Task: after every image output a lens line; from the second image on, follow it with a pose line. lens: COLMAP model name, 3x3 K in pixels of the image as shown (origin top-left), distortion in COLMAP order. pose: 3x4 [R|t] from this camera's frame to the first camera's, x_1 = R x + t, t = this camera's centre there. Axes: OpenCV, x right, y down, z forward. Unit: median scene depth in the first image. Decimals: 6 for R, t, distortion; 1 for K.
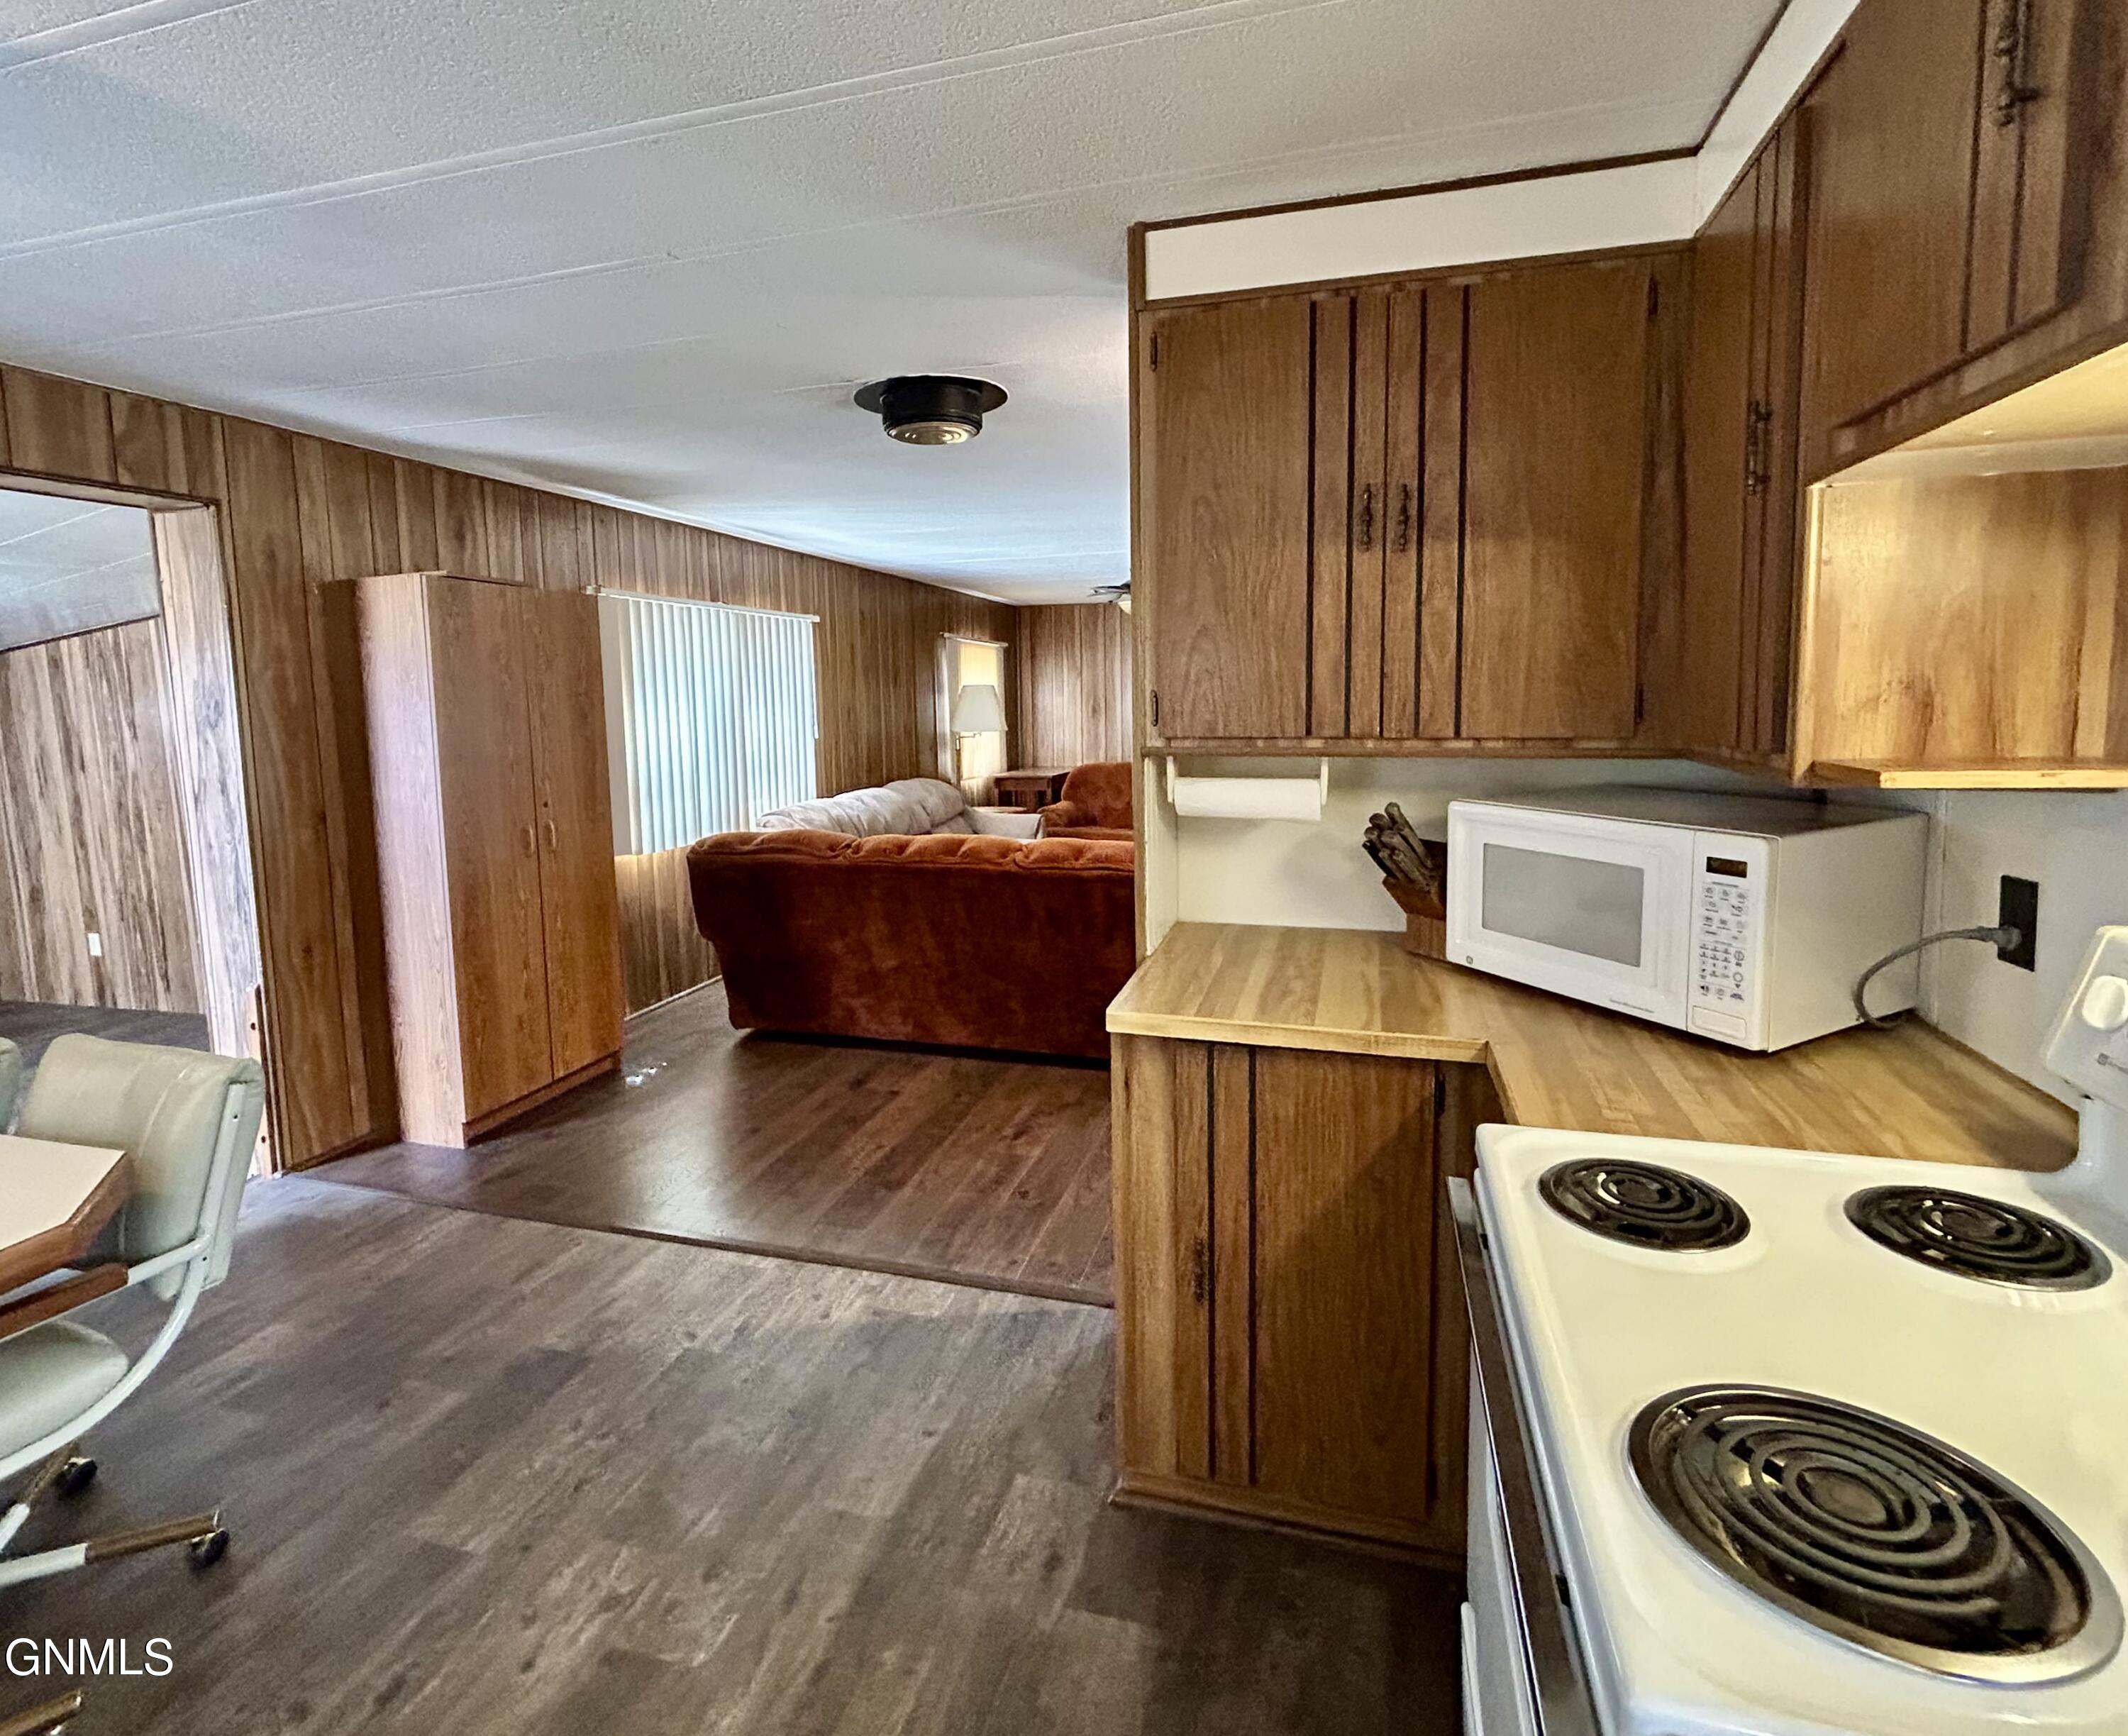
lens RADIAL K [[1044.2, 0, 1065.9], [0, 1044.2, 787.4], [0, 0, 1]] dist [-0.000196, 0.000012]
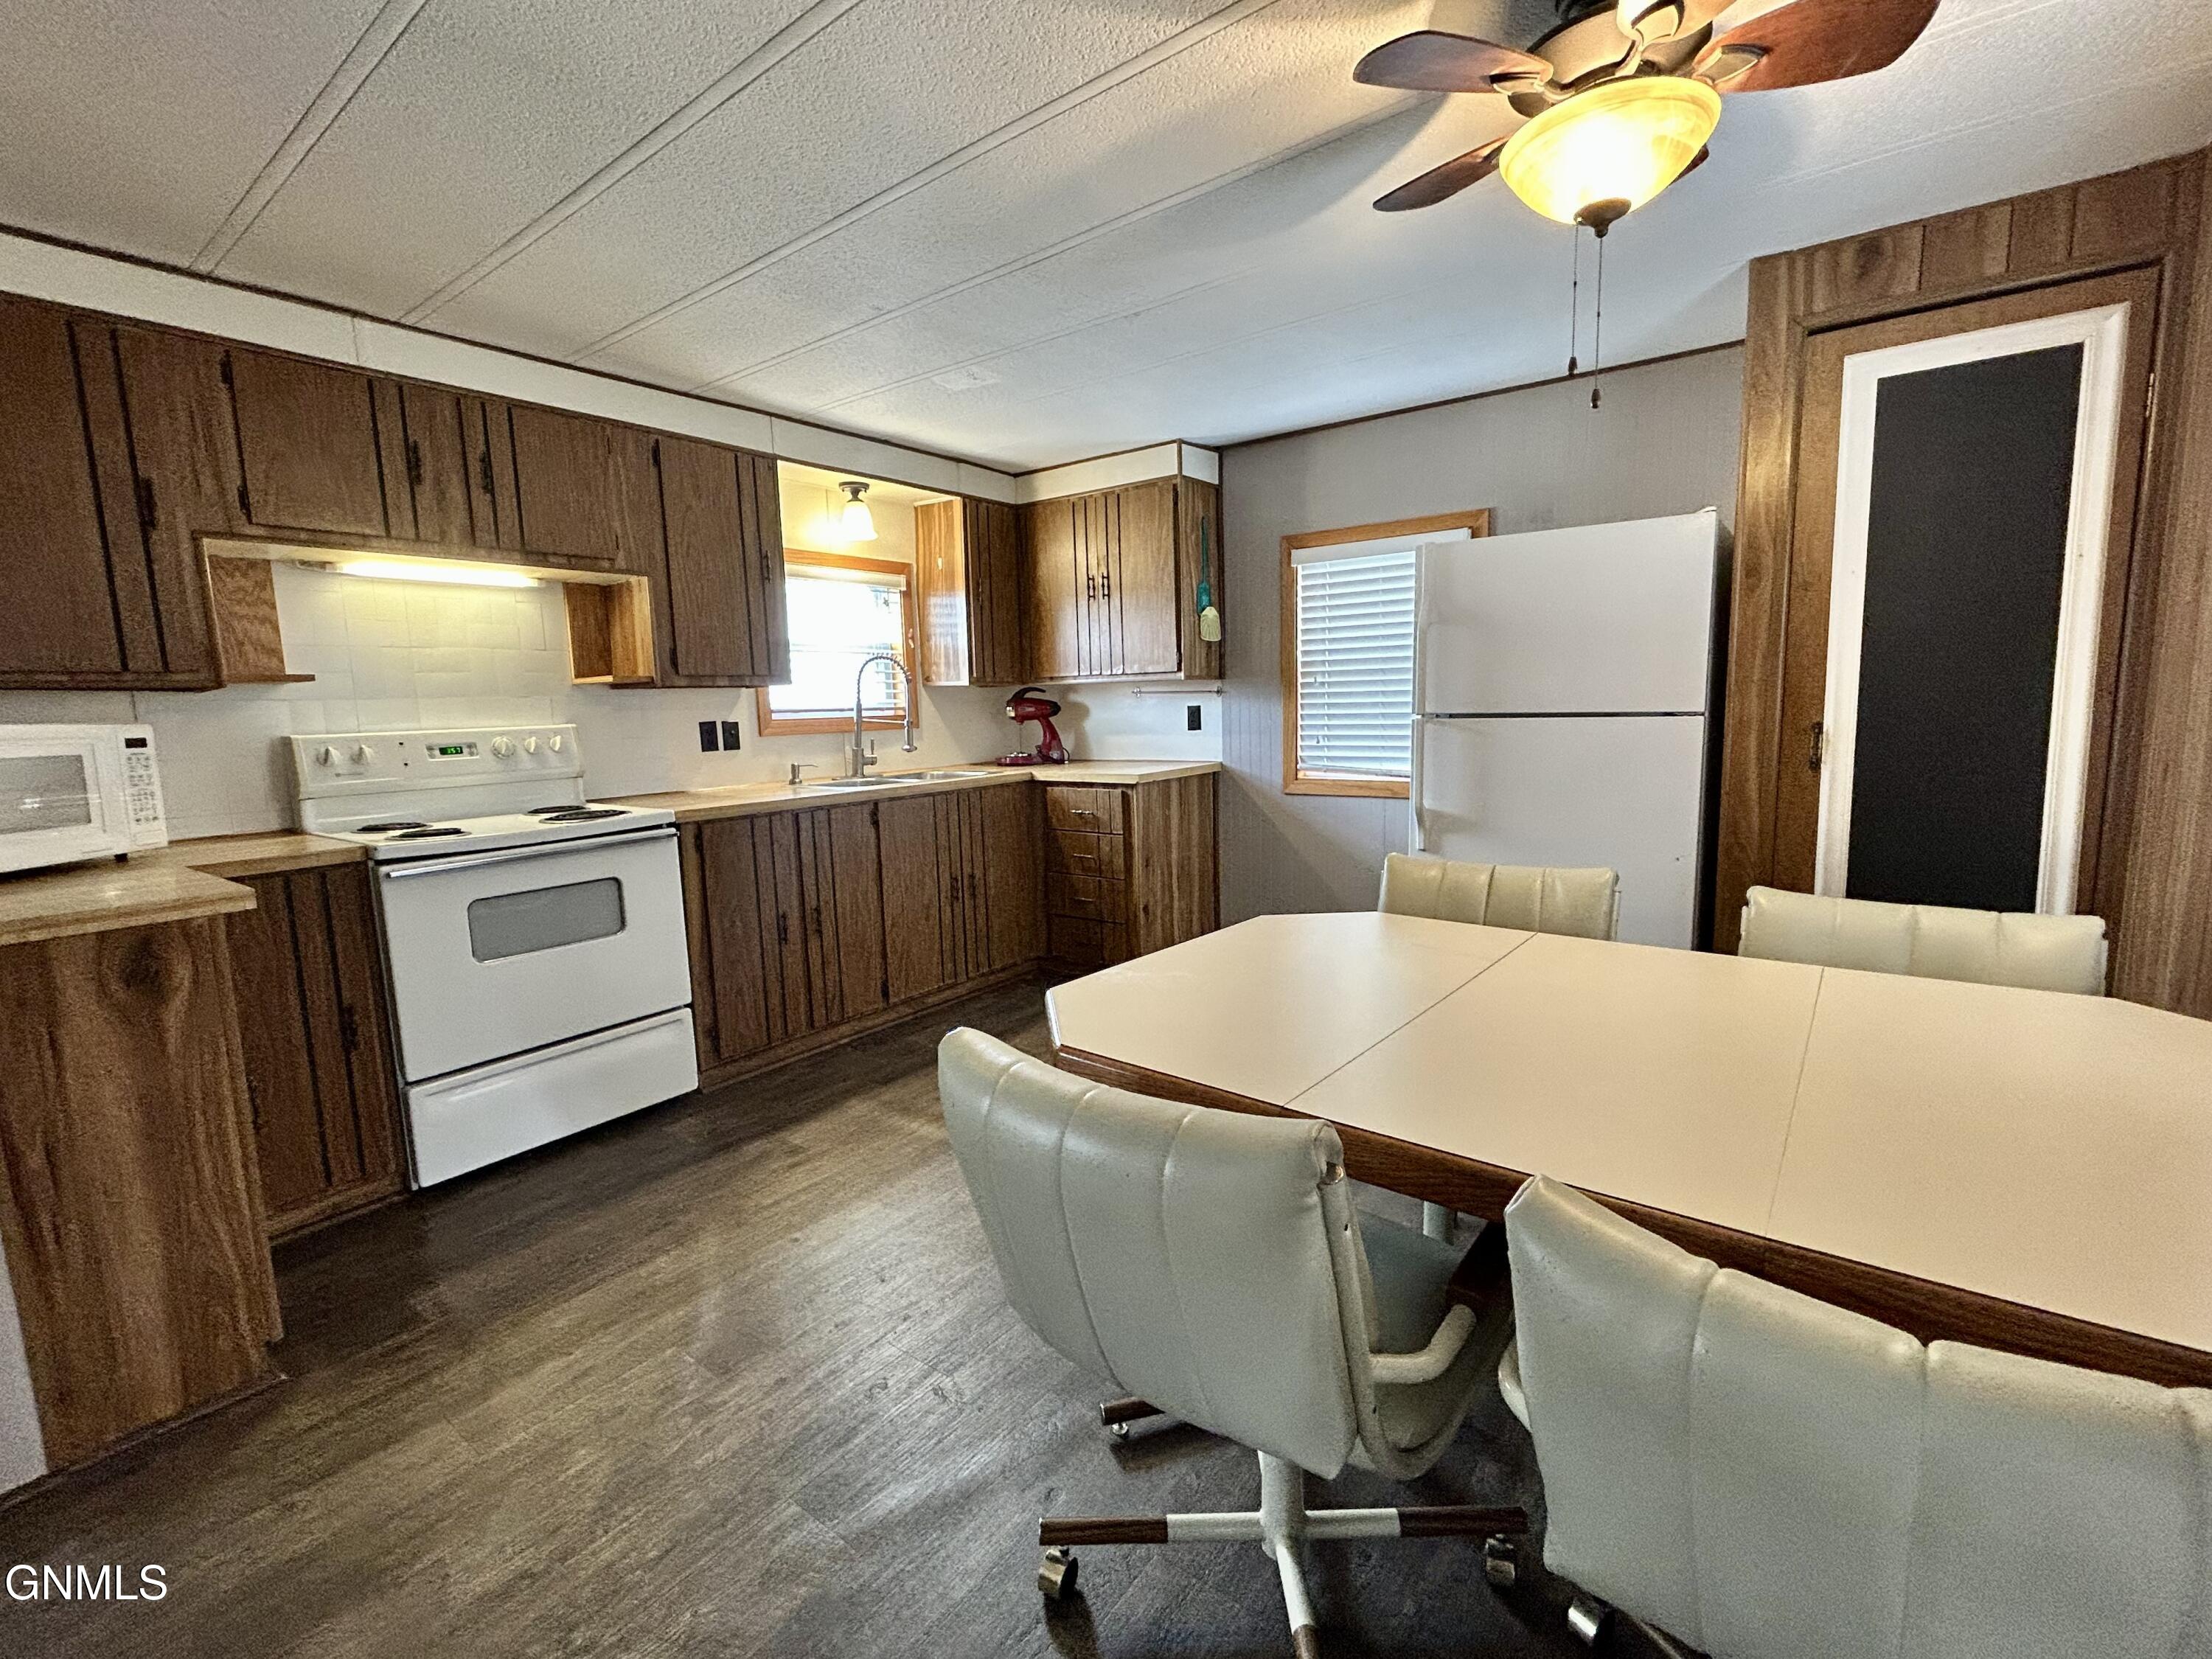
lens RADIAL K [[964.5, 0, 1106.0], [0, 964.5, 829.5], [0, 0, 1]] dist [0.003630, 0.000518]
pose [[-0.929414, -0.001814, 0.369035, -1.145754], [0.081513, 0.974280, 0.210081, 0.009694], [-0.359924, 0.225333, -0.905362, 1.544813]]
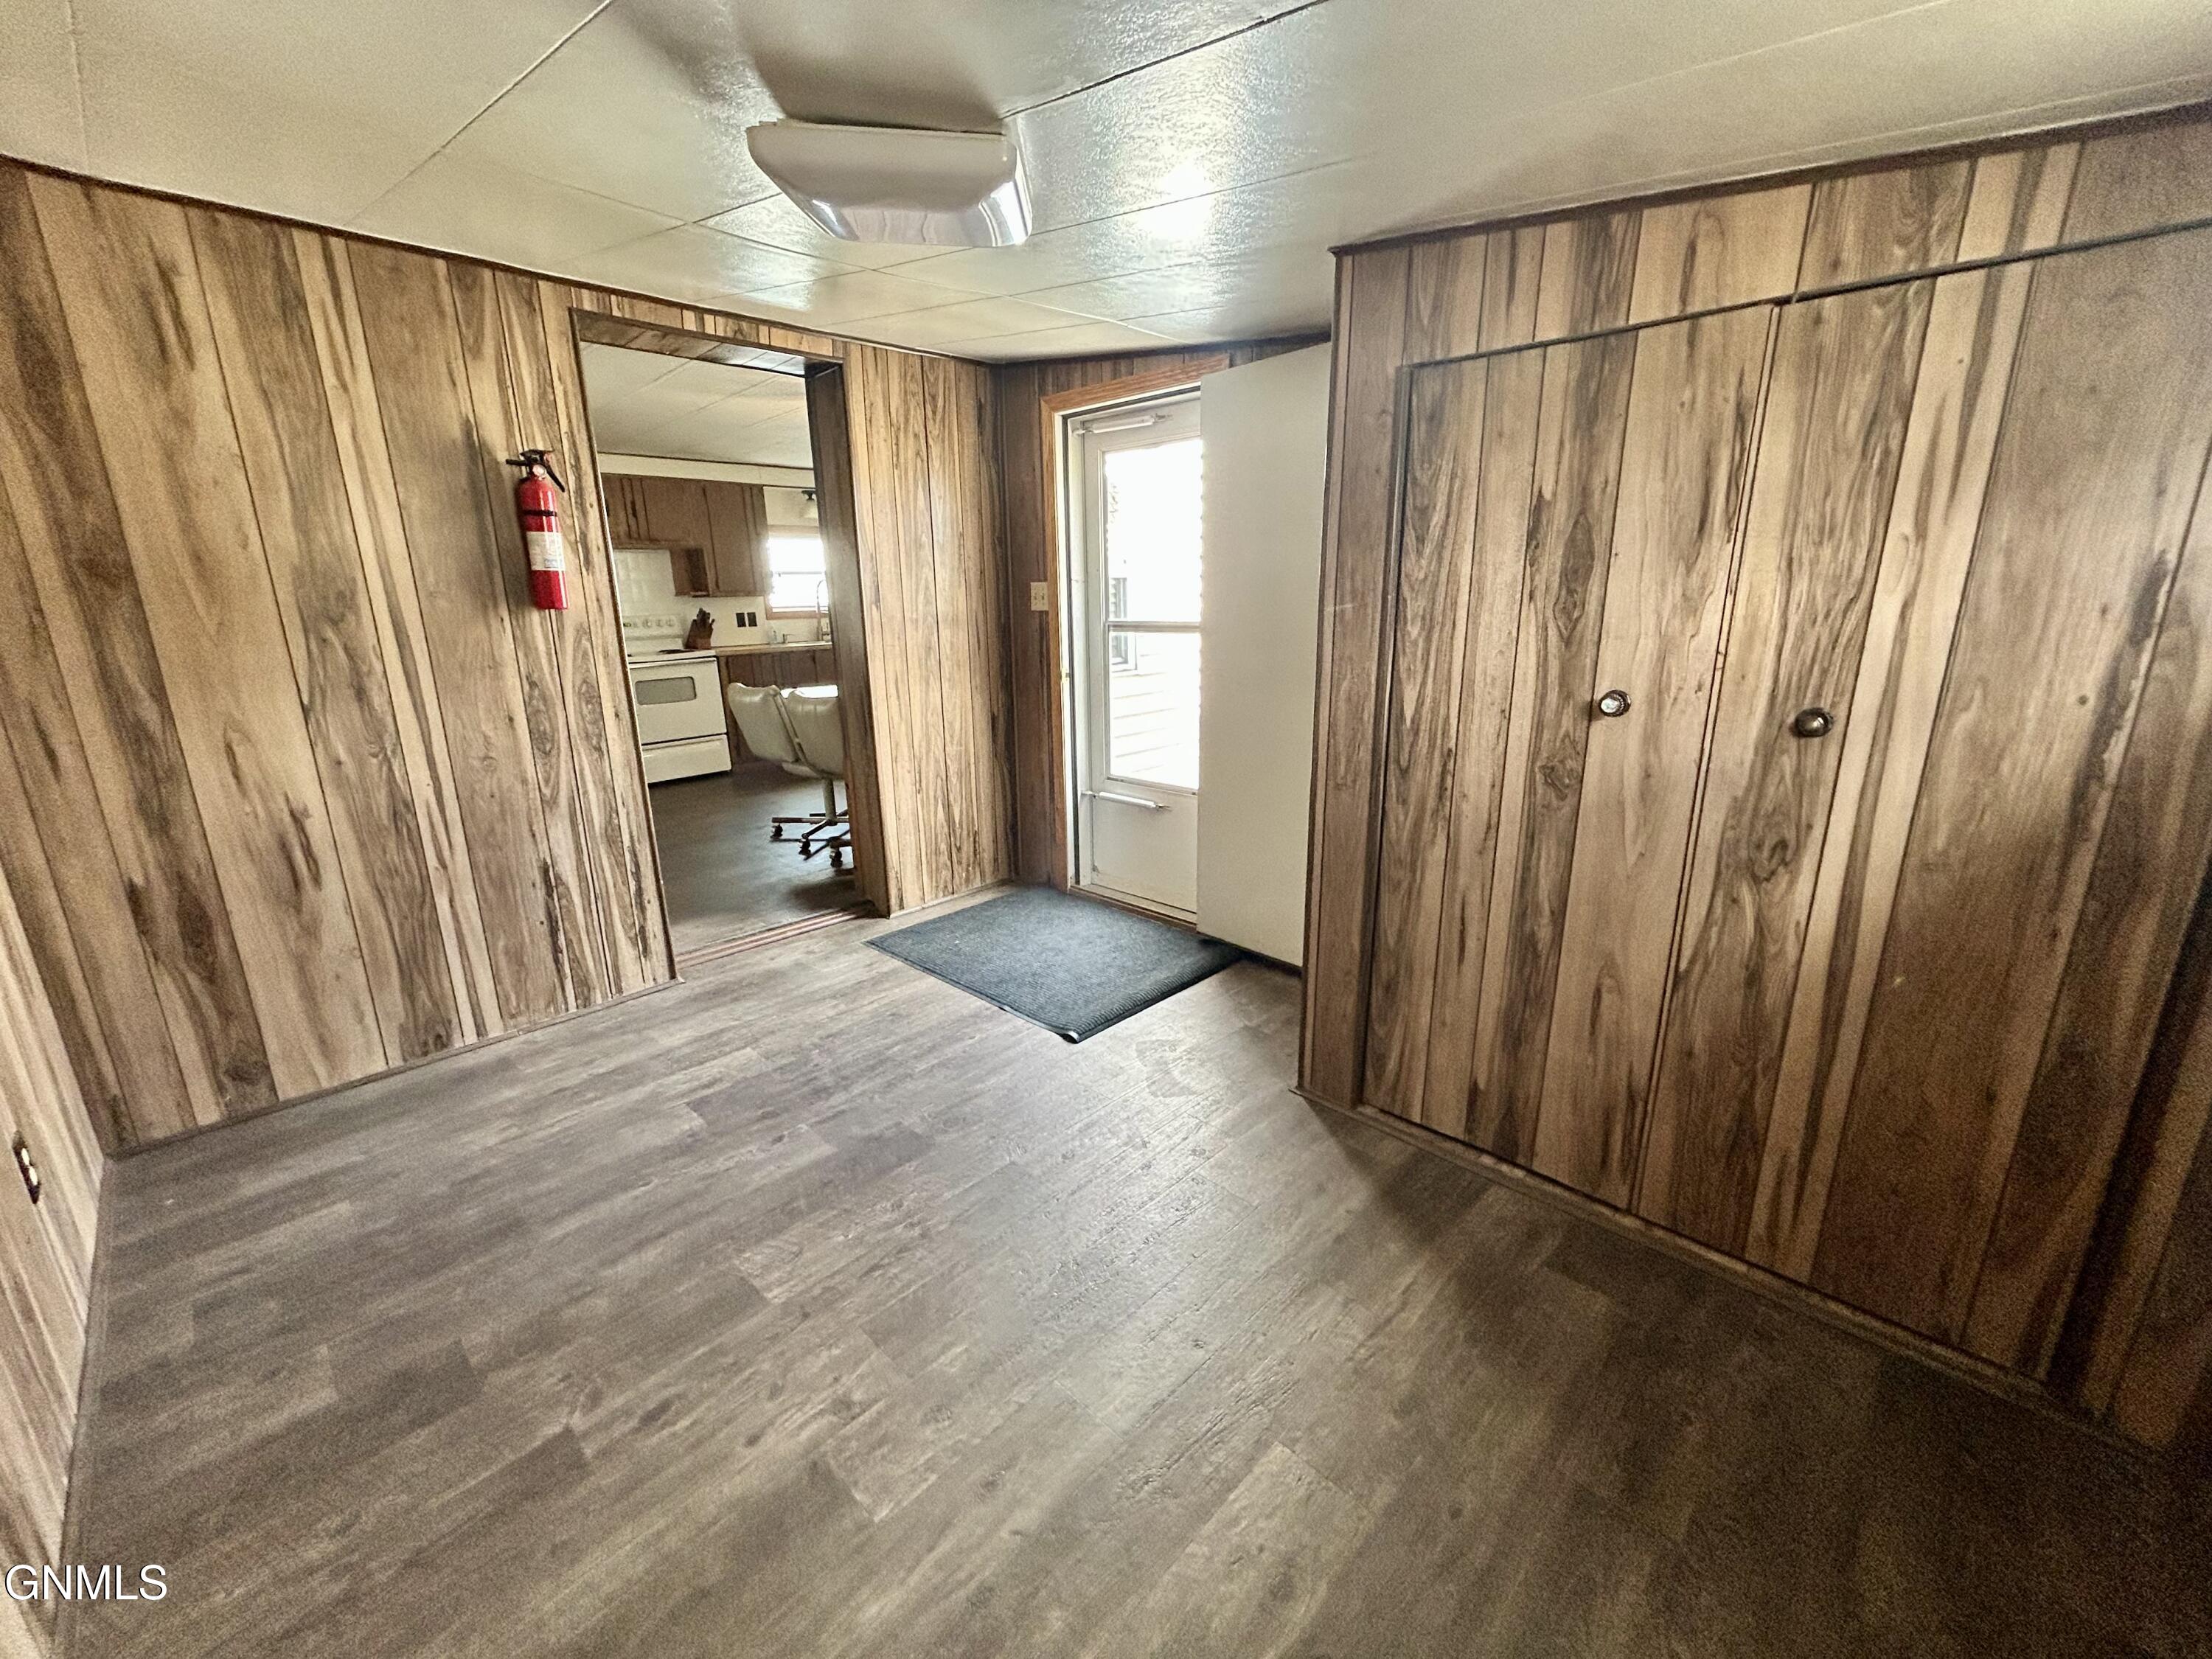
lens RADIAL K [[896.8, 0, 1106.0], [0, 896.8, 829.5], [0, 0, 1]] dist [0.015907, -0.004133]
pose [[-0.879640, -0.078345, 0.469144, -3.084193], [0.089686, 0.941328, 0.325357, -0.106706], [-0.467109, 0.328273, -0.821003, 2.856392]]
